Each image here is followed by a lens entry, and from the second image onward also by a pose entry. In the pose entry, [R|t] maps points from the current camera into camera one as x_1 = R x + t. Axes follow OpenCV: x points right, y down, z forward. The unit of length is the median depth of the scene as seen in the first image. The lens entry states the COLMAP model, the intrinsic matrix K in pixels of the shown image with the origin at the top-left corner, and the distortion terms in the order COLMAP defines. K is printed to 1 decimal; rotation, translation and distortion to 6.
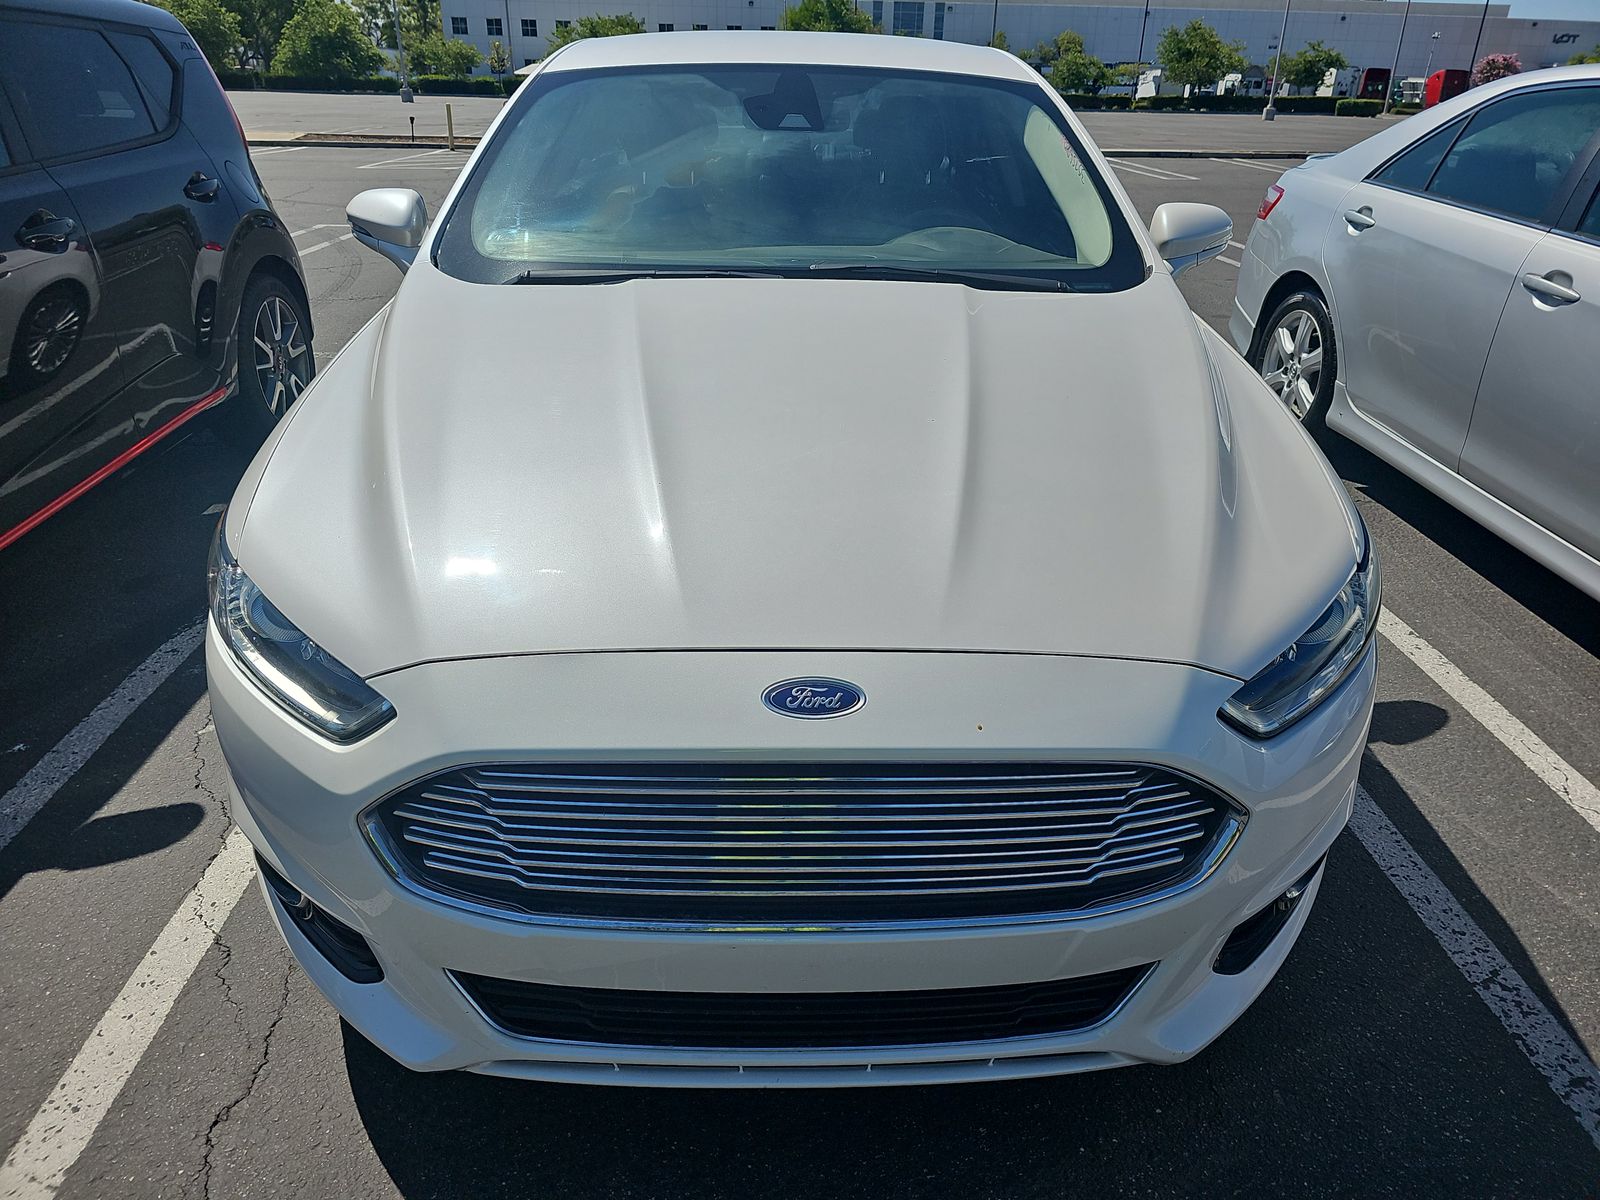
lens RADIAL K [[1077.4, 0, 801.2], [0, 1077.4, 587.6], [0, 0, 1]] dist [0.013961, -0.018717]
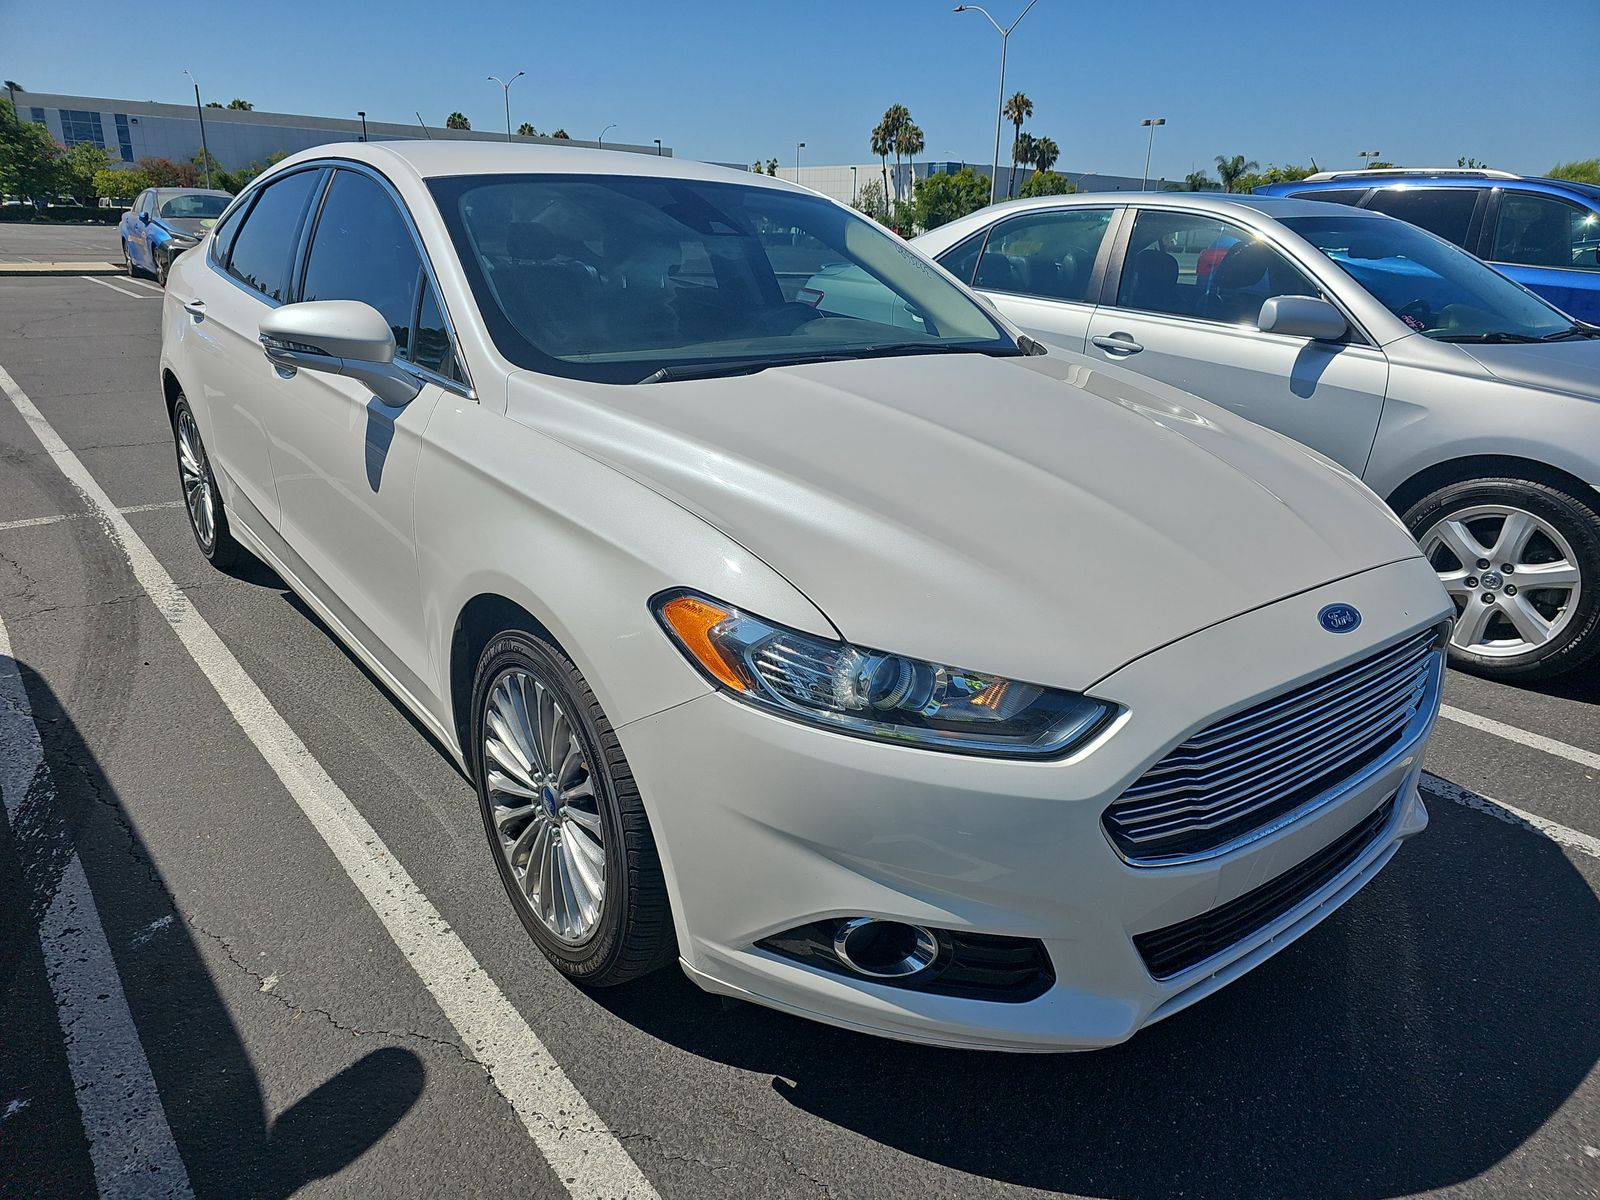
lens RADIAL K [[1077.4, 0, 815.3], [0, 1077.4, 605.9], [0, 0, 1]] dist [0.013961, -0.018717]
pose [[0.795695, -0.194150, 0.573738, -0.429074], [0.240606, 0.970609, -0.005238, -0.022061], [-0.555858, 0.142212, 0.819022, 0.074922]]
